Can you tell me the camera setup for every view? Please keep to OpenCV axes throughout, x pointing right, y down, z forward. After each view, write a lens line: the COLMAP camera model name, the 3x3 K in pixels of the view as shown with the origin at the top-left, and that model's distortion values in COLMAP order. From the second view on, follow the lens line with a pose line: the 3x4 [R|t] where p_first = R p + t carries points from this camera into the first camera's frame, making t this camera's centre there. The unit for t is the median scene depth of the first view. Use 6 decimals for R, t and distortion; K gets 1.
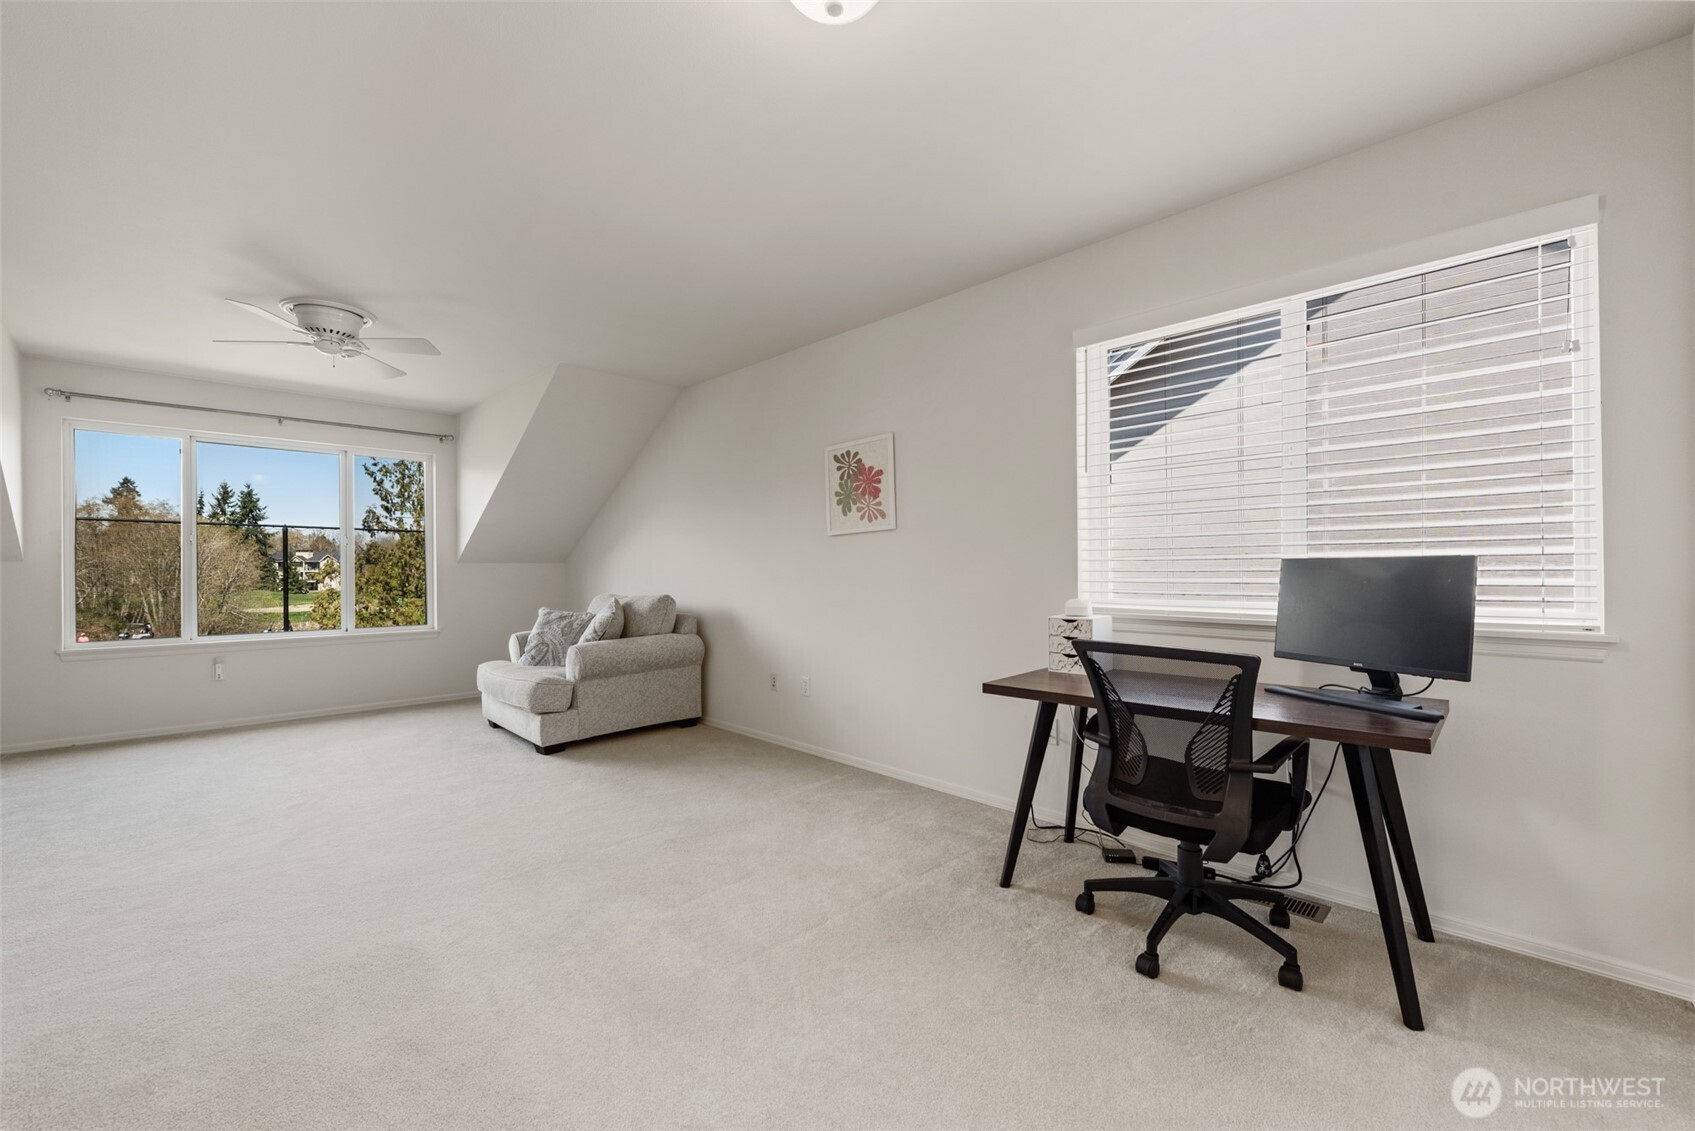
lens RADIAL K [[705.0, 0, 850.3], [0, 705.0, 571.4], [0, 0, 1]] dist [0.001623, 0.000120]
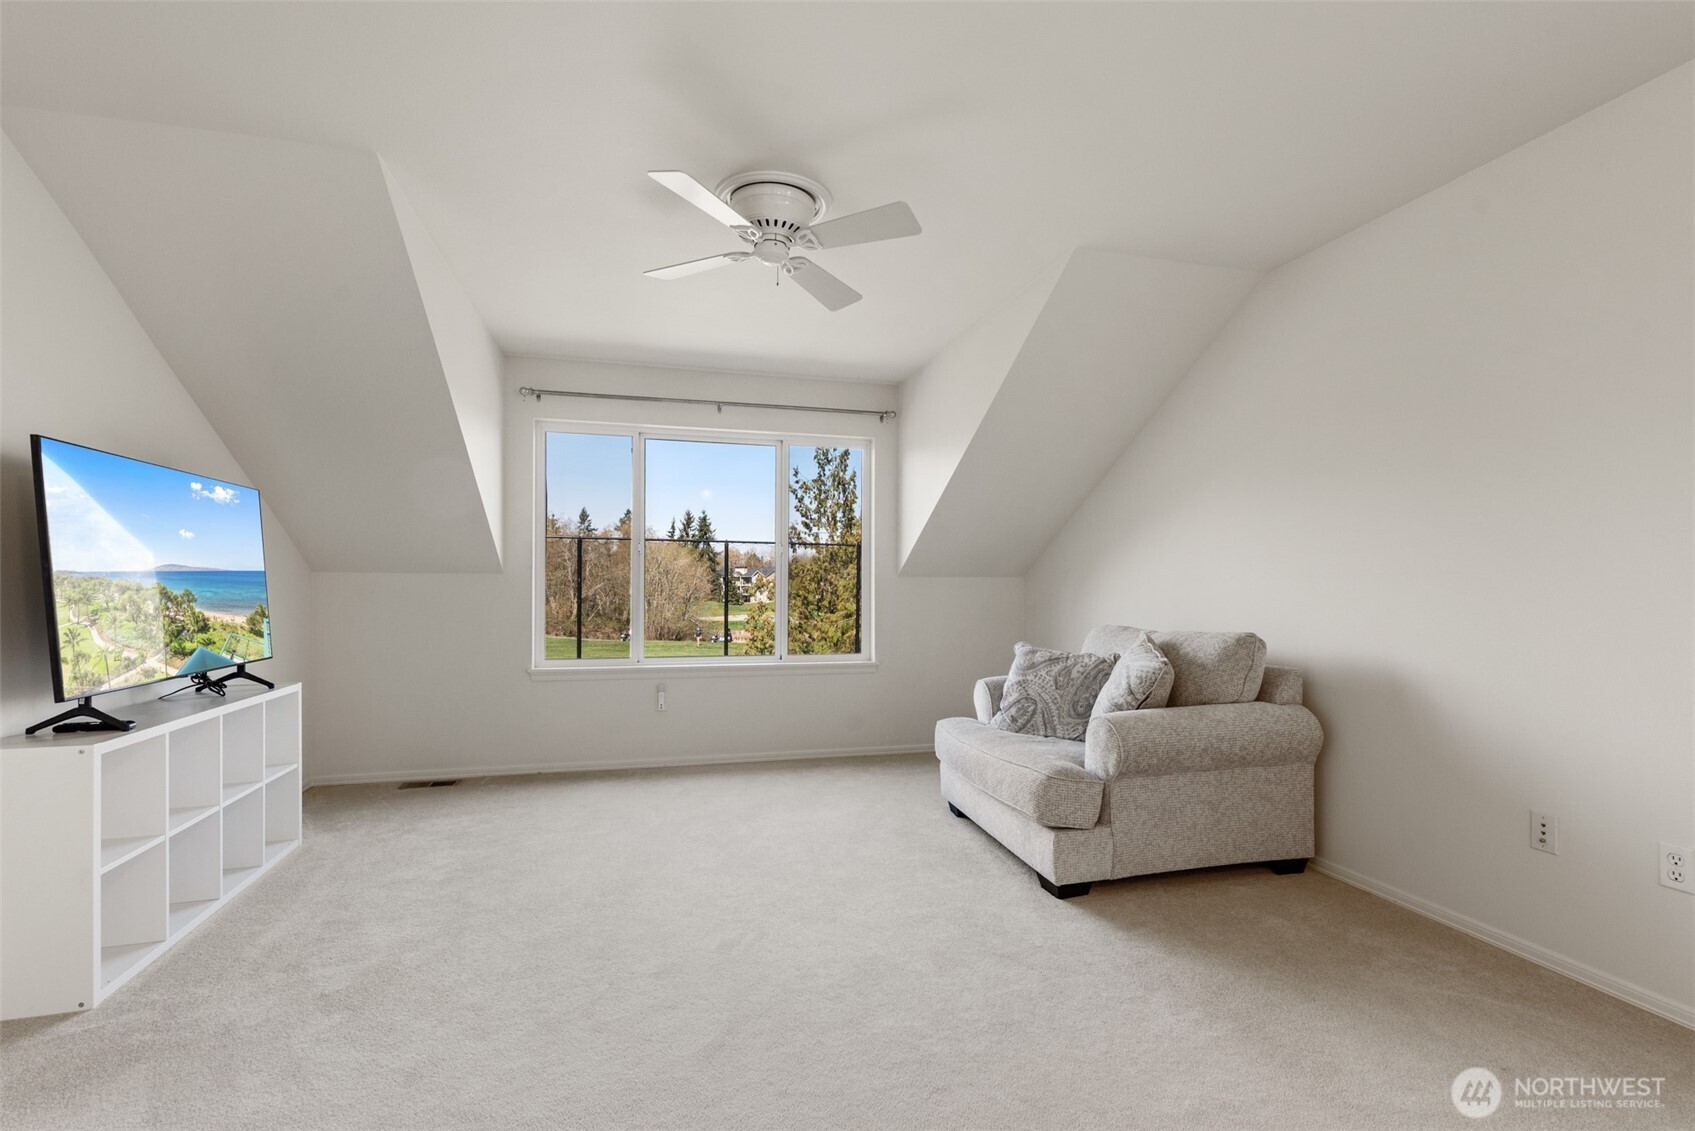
lens RADIAL K [[769.0, 0, 849.1], [0, 769.0, 589.7], [0, 0, 1]] dist [0.001914, 0.000024]
pose [[0.868364, 0.010717, -0.495811, -0.199777], [-0.009927, 0.999942, 0.004228, -0.001156], [0.495828, 0.001251, 0.868420, 0.259417]]
